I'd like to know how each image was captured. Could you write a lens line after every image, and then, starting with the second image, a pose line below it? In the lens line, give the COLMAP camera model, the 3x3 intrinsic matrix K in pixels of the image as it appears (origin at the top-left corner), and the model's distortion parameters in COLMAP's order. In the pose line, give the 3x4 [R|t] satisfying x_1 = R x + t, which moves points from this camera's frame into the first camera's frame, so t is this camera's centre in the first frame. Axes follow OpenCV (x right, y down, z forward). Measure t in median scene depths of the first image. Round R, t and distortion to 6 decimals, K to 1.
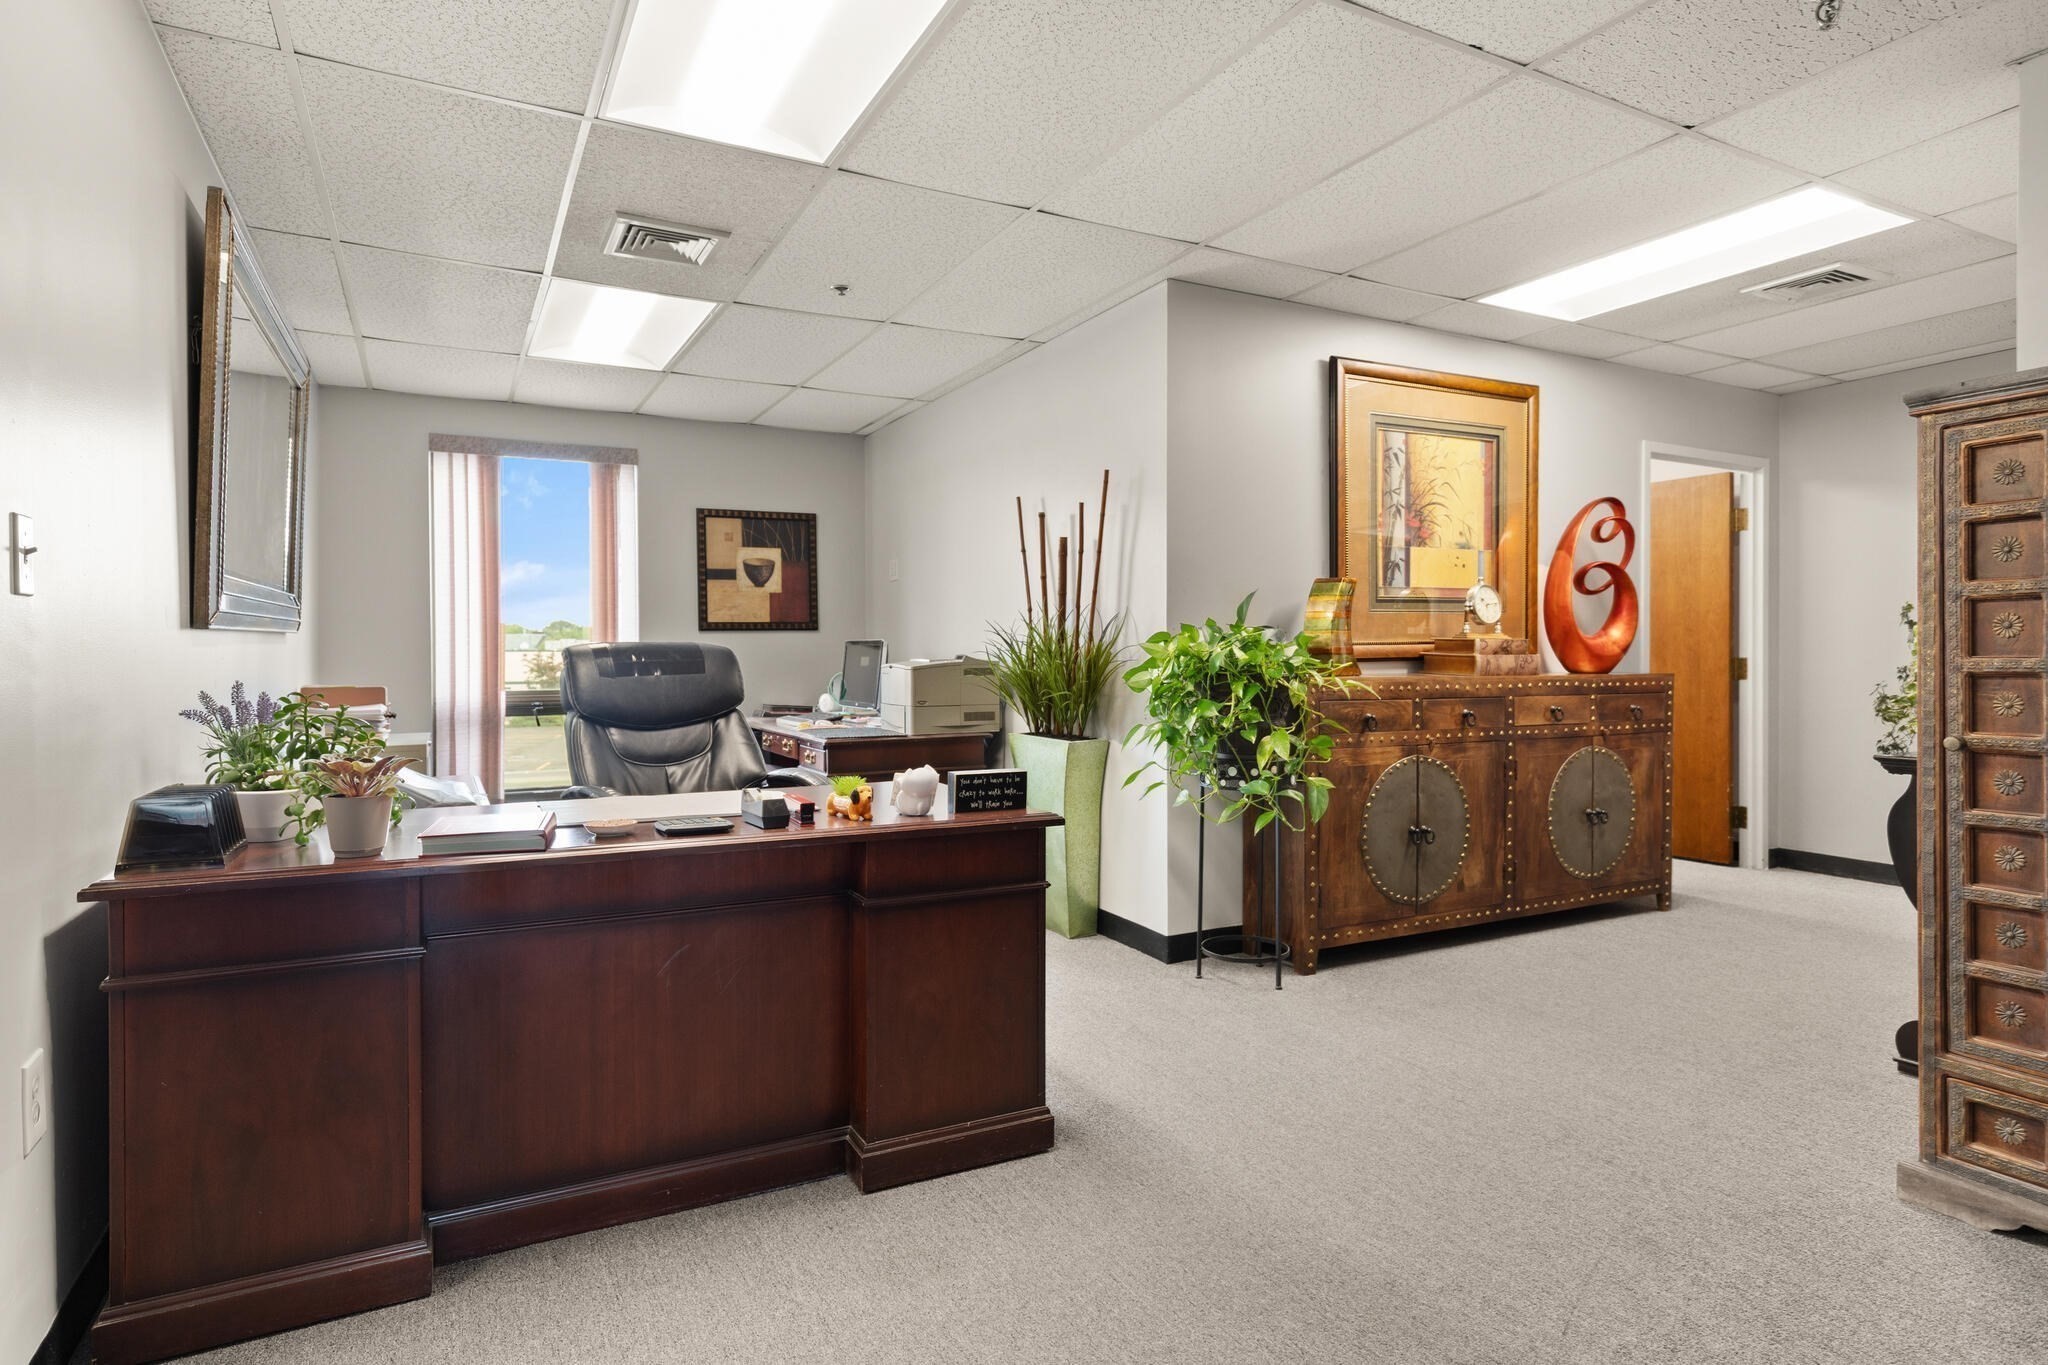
lens RADIAL K [[1114.1, 0, 1031.5], [0, 1114.1, 674.1], [0, 0, 1]] dist [0.004366, -0.000181]
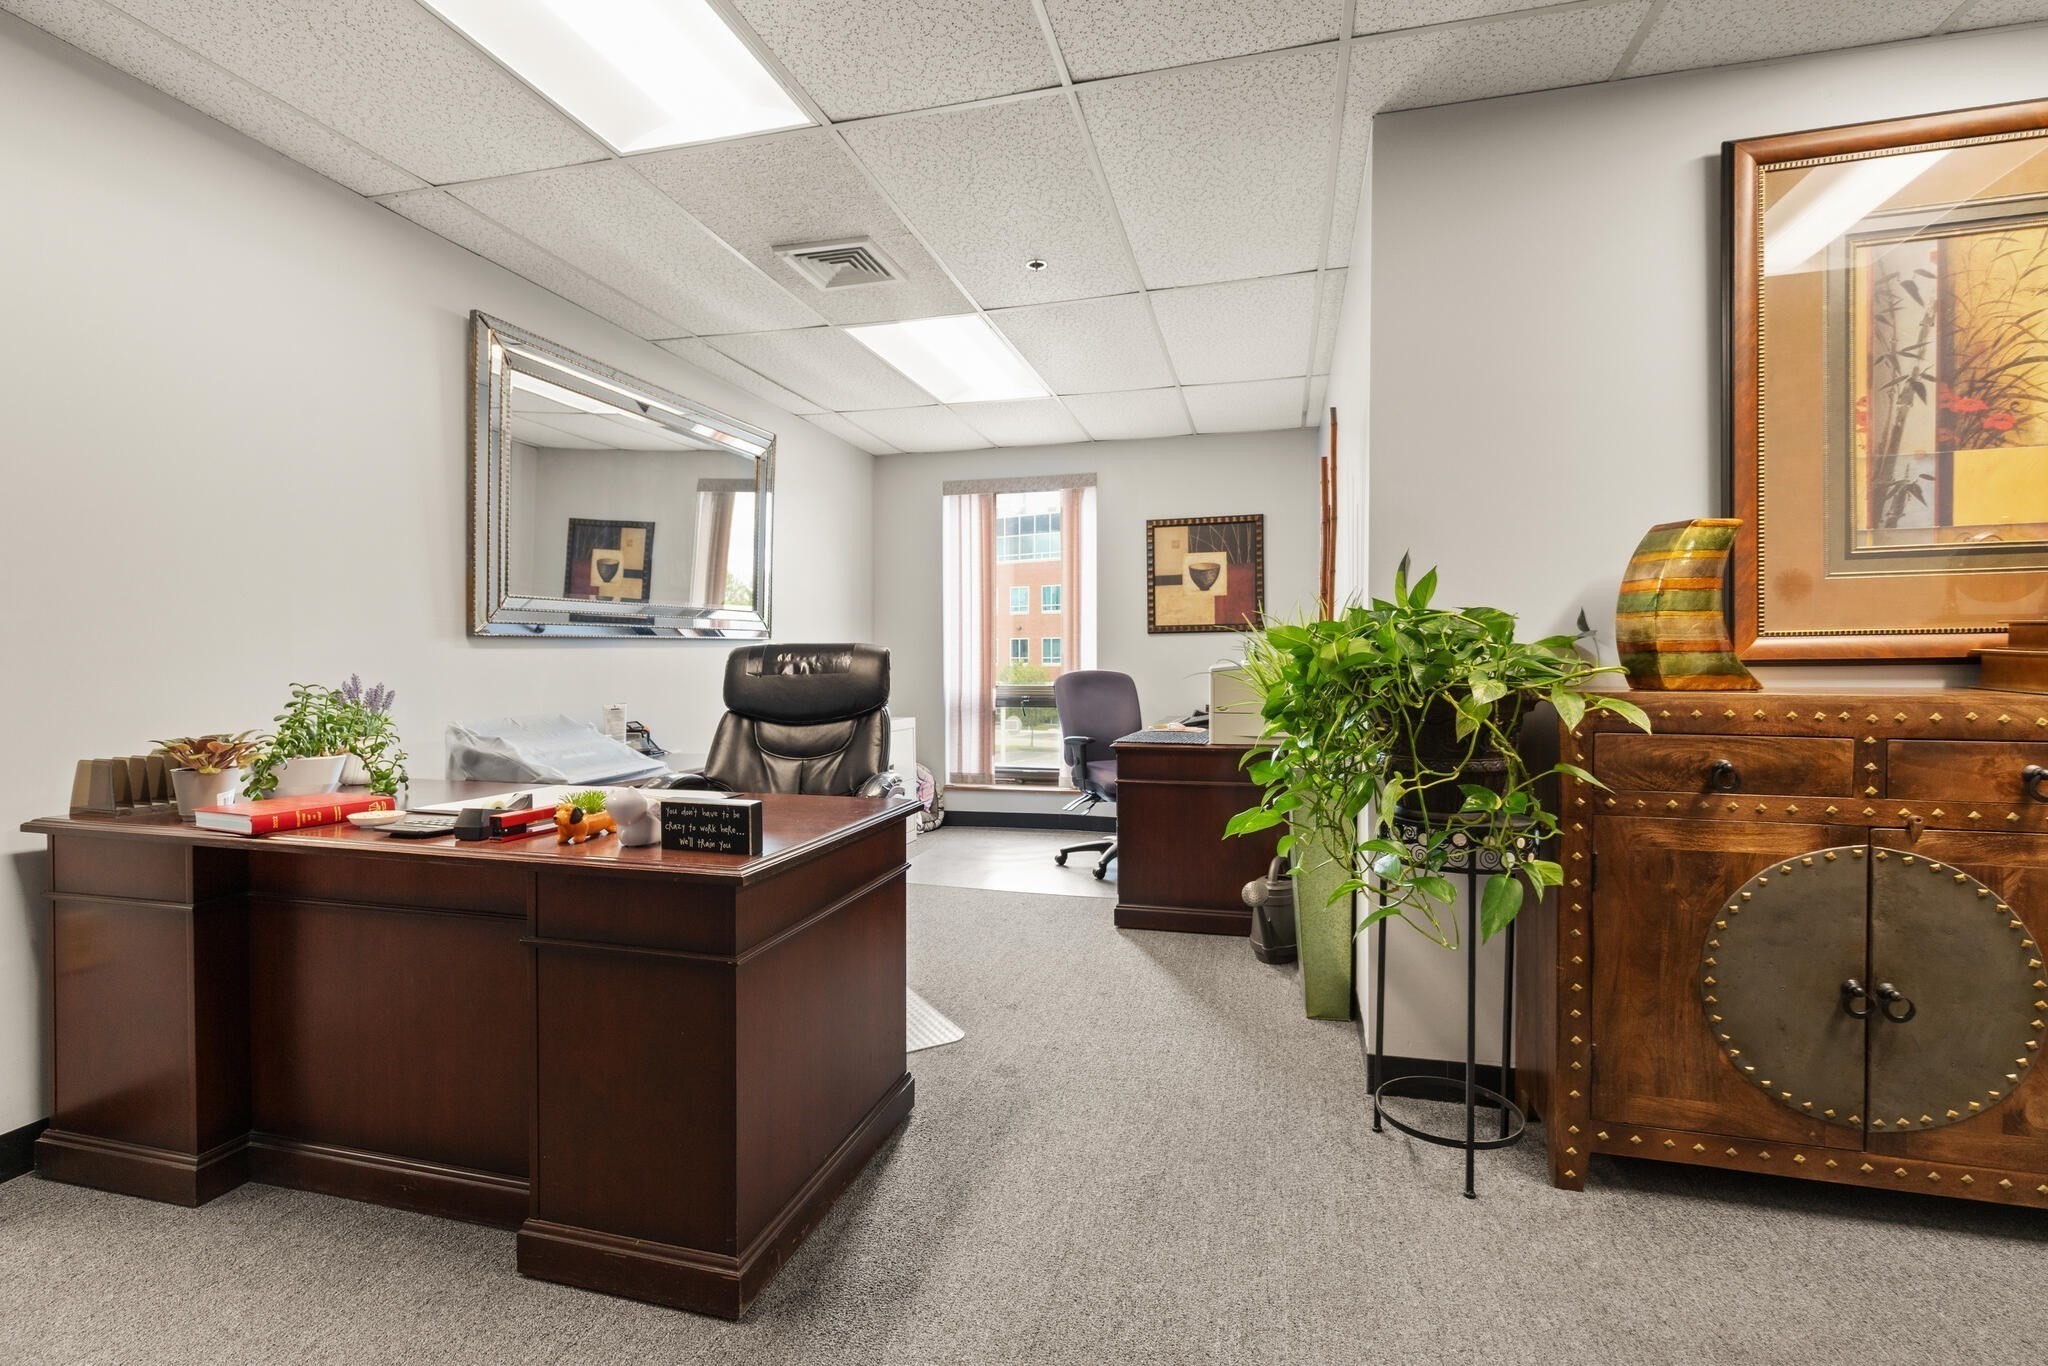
lens RADIAL K [[923.9, 0, 1033.7], [0, 923.9, 675.2], [0, 0, 1]] dist [0.001311, -0.000026]
pose [[0.735258, 0.012964, -0.677664, 0.335792], [-0.011799, 0.999910, 0.006327, -0.004787], [0.677685, 0.003344, 0.735345, 0.398865]]
